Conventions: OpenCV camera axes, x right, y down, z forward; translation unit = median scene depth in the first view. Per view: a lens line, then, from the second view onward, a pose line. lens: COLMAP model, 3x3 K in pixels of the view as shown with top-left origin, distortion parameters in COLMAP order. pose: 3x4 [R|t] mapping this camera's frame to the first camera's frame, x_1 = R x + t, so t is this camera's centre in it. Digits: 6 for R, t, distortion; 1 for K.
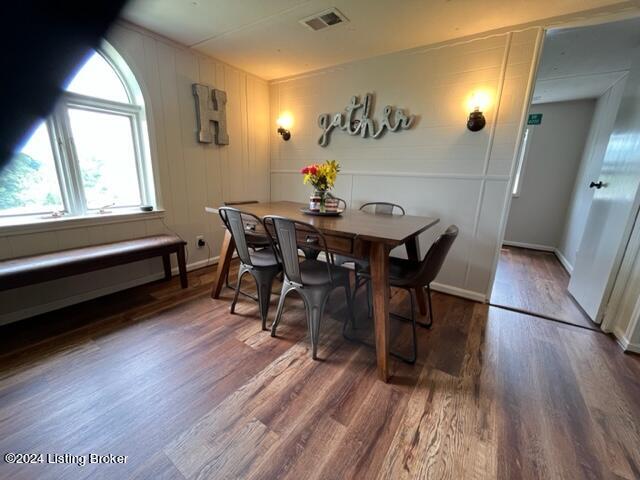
lens RADIAL K [[258.7, 0, 316.1], [0, 258.7, 238.1], [0, 0, 1]] dist [-0.000659, -0.000079]
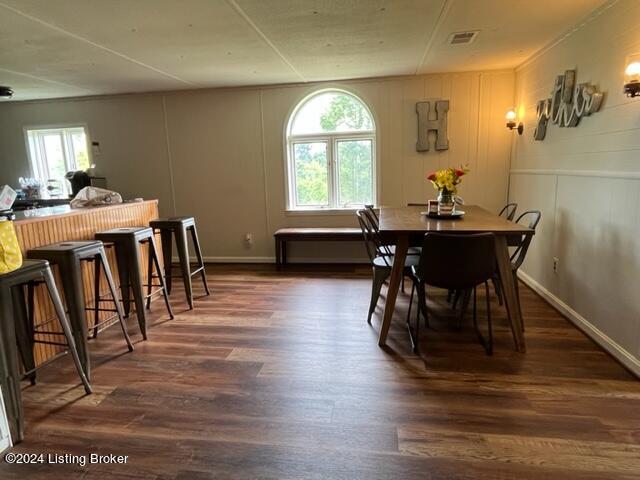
lens RADIAL K [[403.4, 0, 318.3], [0, 403.4, 240.5], [0, 0, 1]] dist [-0.005501, 0.001358]
pose [[0.429208, 0.115030, -0.895851, 0.983126], [-0.179501, 0.982936, 0.040212, 0.019124], [0.885189, 0.143546, 0.442532, -0.103482]]
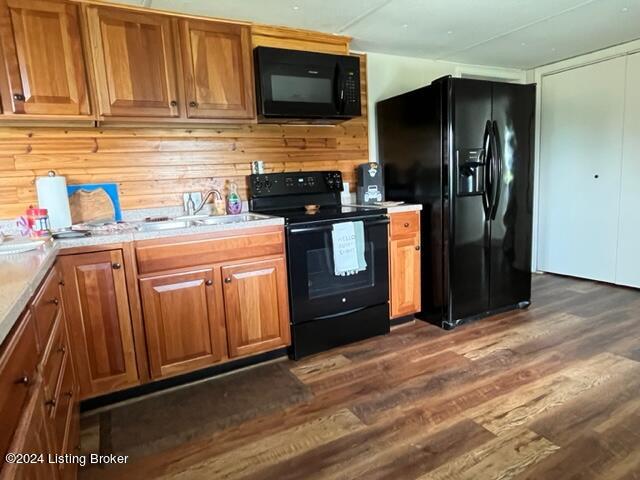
lens RADIAL K [[403.4, 0, 317.4], [0, 403.4, 240.7], [0, 0, 1]] dist [-0.005501, 0.001358]
pose [[-0.889129, -0.050258, 0.454888, -0.088443], [0.140802, 0.915702, 0.376384, -0.405051], [-0.435458, 0.398703, -0.807101, 1.491621]]
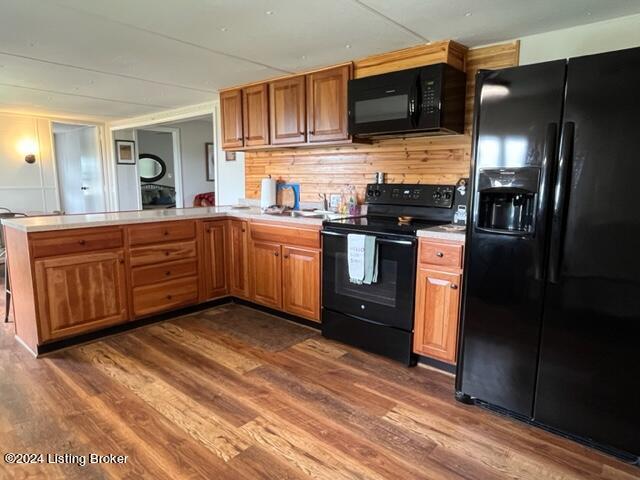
lens RADIAL K [[403.4, 0, 318.9], [0, 403.4, 240.4], [0, 0, 1]] dist [-0.005501, 0.001358]
pose [[0.115073, -0.172897, 0.978195, -1.077434], [0.239729, 0.960464, 0.141562, -0.136109], [-0.963996, 0.218211, 0.151972, 0.144555]]
